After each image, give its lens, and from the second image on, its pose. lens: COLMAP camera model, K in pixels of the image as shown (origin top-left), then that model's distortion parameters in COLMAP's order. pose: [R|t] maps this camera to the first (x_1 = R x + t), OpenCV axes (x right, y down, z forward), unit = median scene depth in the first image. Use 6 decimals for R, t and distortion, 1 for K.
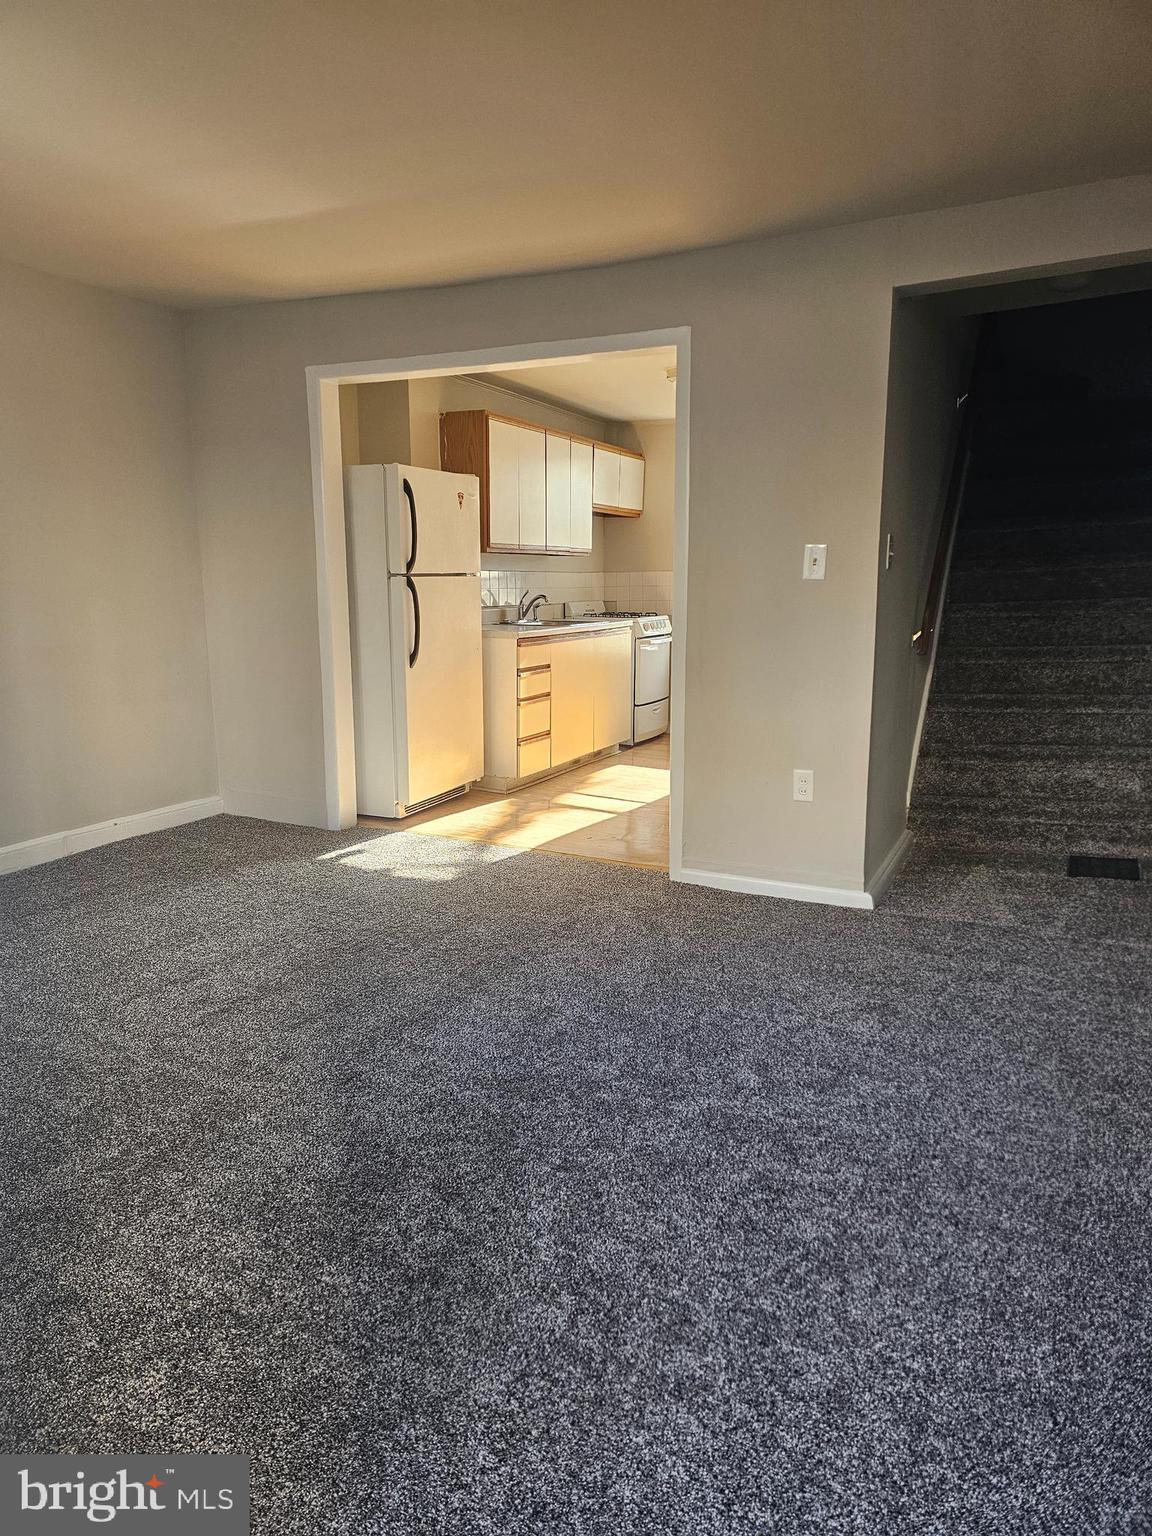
lens RADIAL K [[1040.8, 0, 567.3], [0, 1040.8, 772.5], [0, 0, 1]] dist [0.067647, -0.047625]
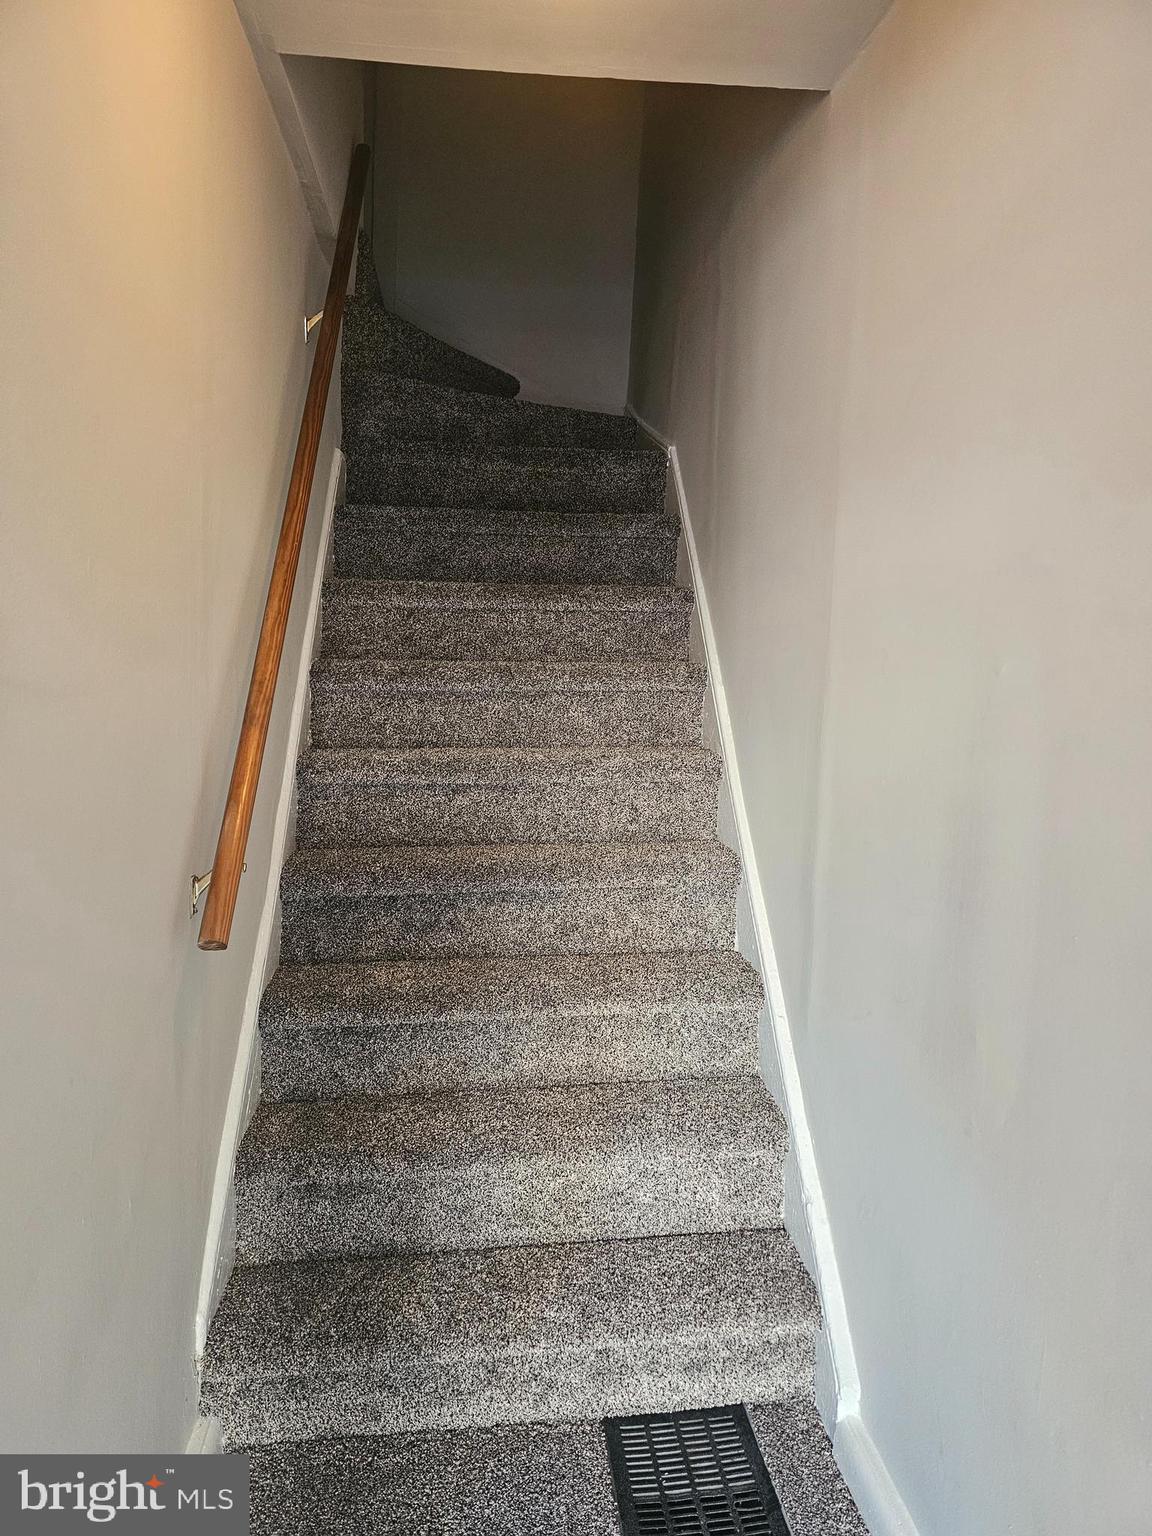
lens RADIAL K [[1040.8, 0, 575.5], [0, 1040.8, 771.0], [0, 0, 1]] dist [0.067647, -0.047625]
pose [[0.853167, -0.020394, 0.521239, 0.242072], [0.052289, 0.997546, -0.046558, -0.136213], [-0.519010, 0.066976, 0.852140, 0.593997]]
